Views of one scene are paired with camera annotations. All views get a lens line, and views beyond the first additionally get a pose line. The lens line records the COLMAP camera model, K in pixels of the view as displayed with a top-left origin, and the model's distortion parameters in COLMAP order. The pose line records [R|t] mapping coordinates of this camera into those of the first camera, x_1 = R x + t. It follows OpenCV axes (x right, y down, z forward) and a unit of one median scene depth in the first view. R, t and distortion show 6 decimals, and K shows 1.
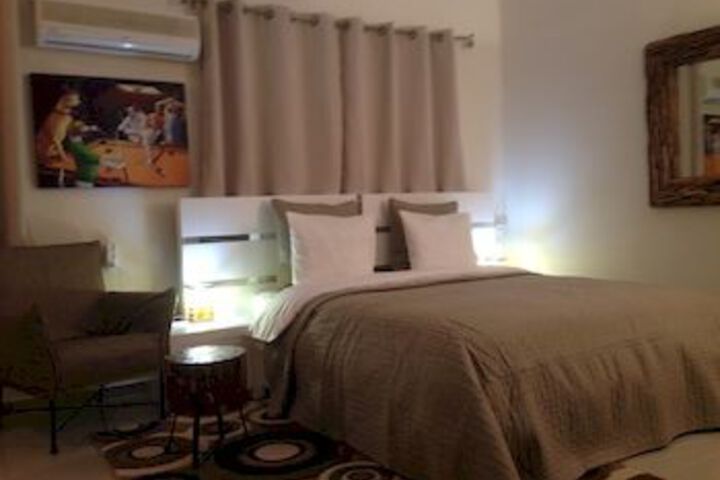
lens RADIAL K [[673.5, 0, 360.0], [0, 673.5, 240.0], [0, 0, 1]] dist [0.084839, -0.002416]
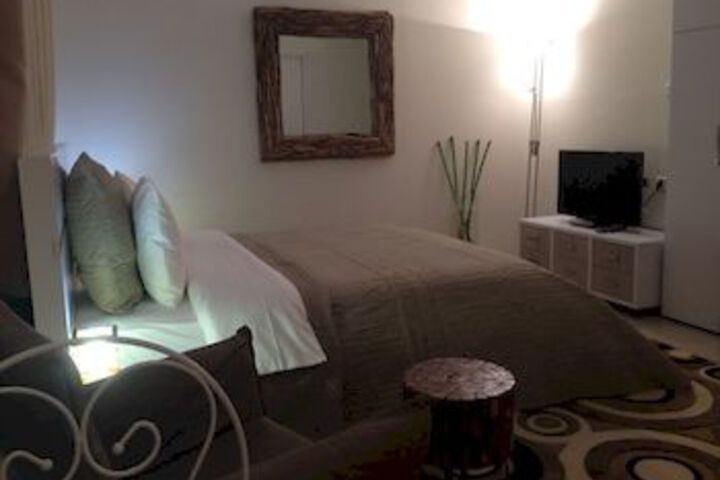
lens RADIAL K [[673.5, 0, 360.0], [0, 673.5, 240.0], [0, 0, 1]] dist [0.084839, -0.002416]
pose [[0.183895, -0.131575, 0.974100, -0.681857], [0.068183, 0.990321, 0.120895, -0.048472], [-0.980578, 0.044185, 0.191087, 0.713623]]
